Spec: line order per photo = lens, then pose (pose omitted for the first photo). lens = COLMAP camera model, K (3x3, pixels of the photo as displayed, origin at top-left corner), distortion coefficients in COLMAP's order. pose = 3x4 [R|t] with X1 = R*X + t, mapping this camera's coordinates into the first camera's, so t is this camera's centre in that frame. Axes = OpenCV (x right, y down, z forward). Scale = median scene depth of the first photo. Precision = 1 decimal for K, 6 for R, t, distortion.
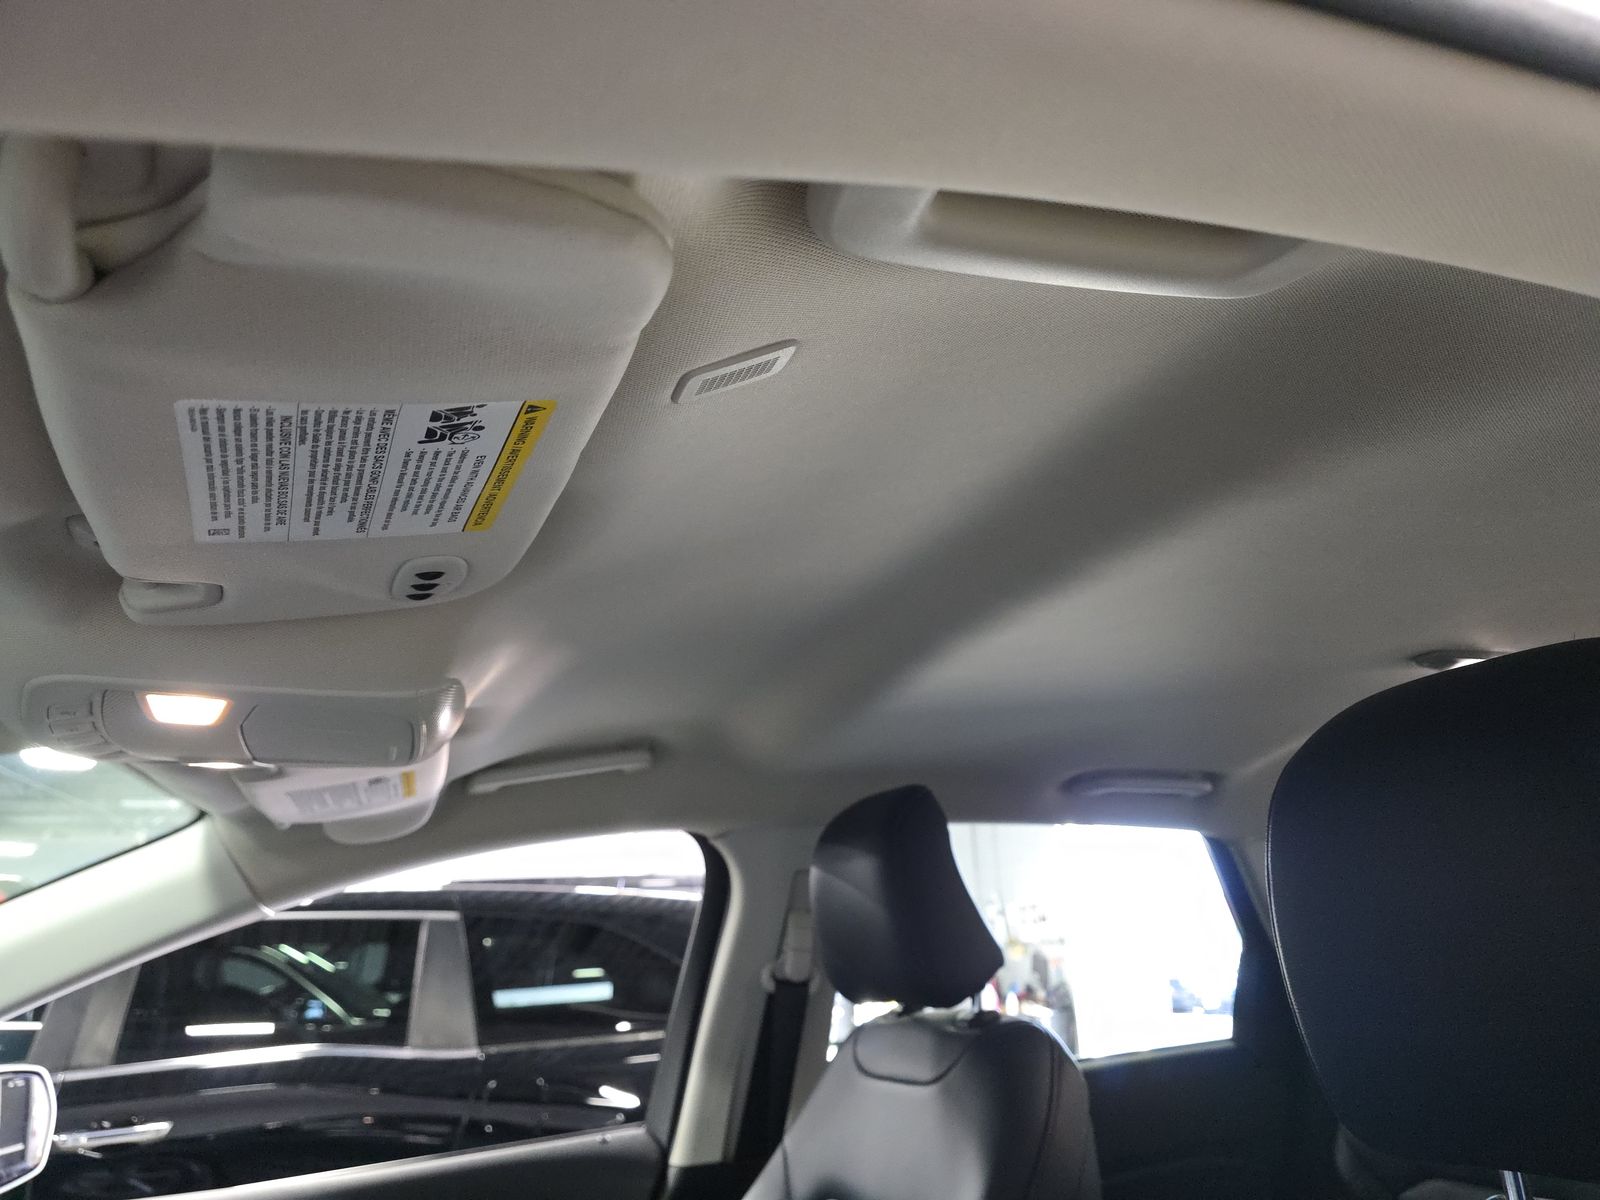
lens RADIAL K [[1059.5, 0, 803.5], [0, 1059.5, 607.4], [0, 0, 1]] dist [0.041692, -0.046810]
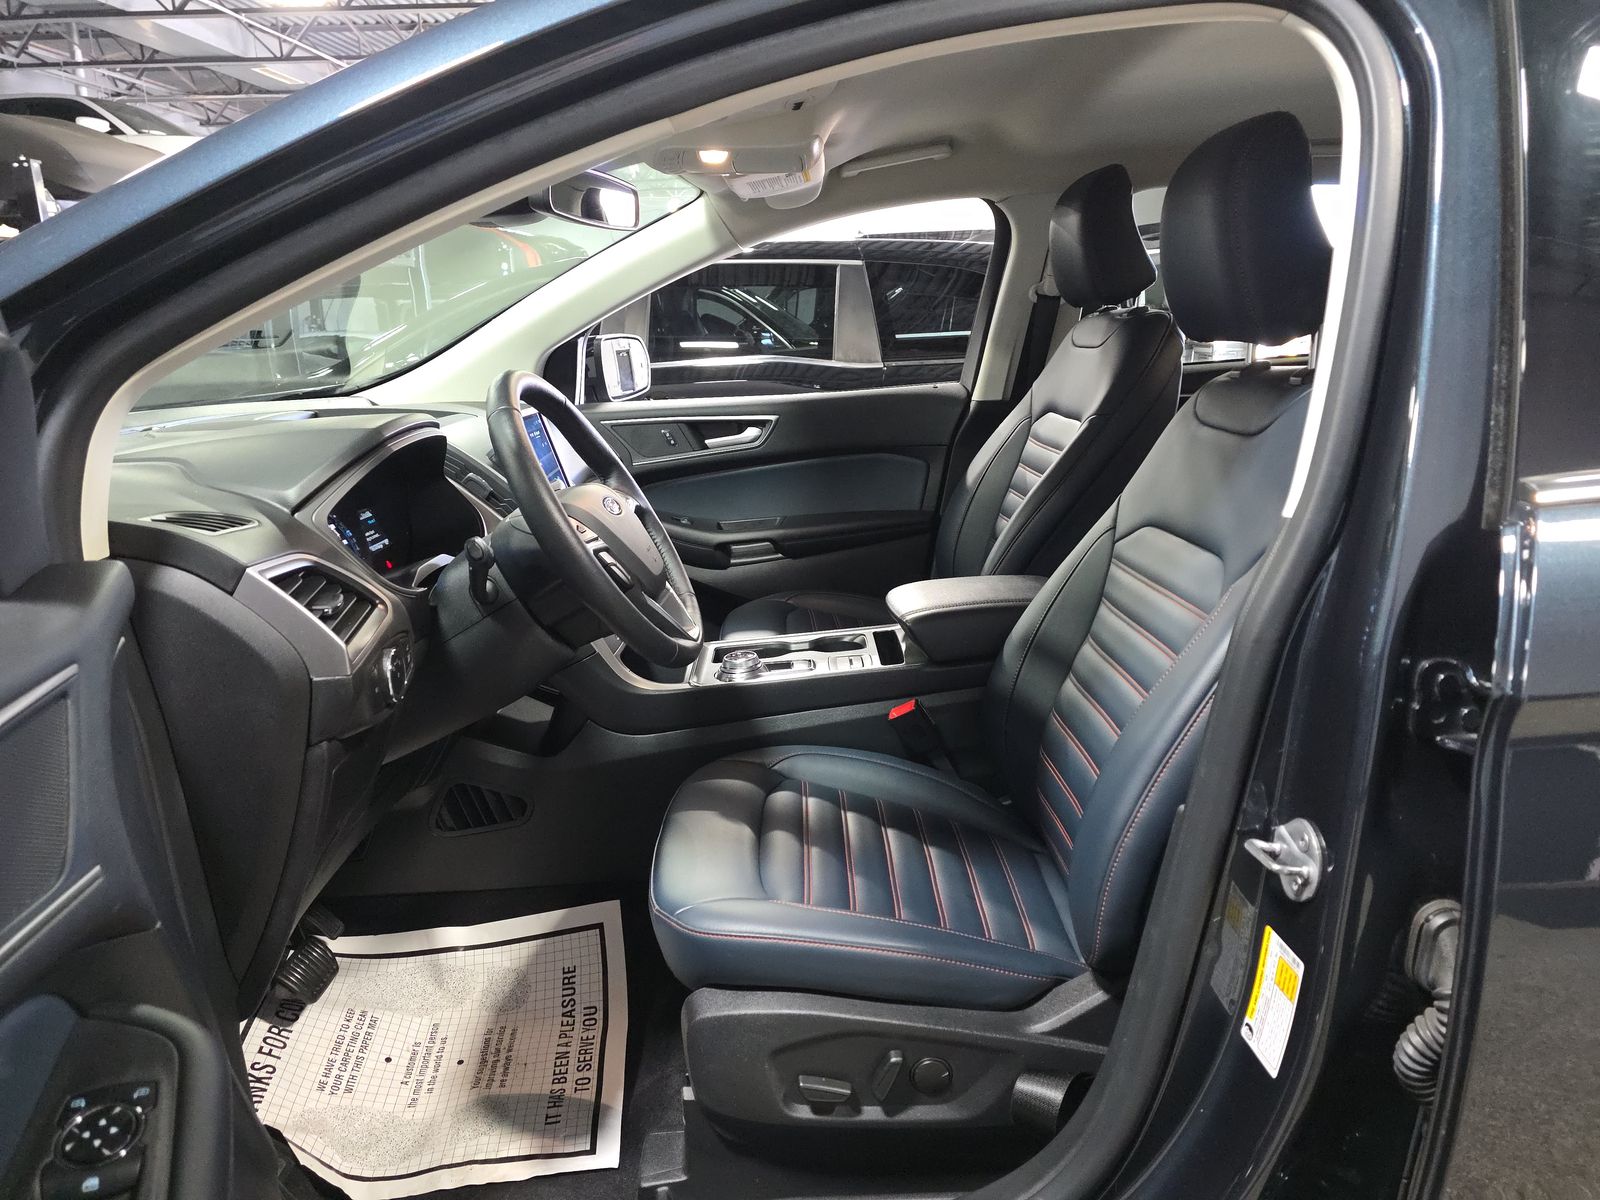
lens RADIAL K [[1059.5, 0, 803.5], [0, 1059.5, 607.4], [0, 0, 1]] dist [0.041692, -0.046810]
pose [[0.932926, 0.114789, -0.341282, 0.245426], [0.093898, 0.837469, 0.538358, -0.145957], [0.347610, -0.534293, 0.770518, -0.591427]]
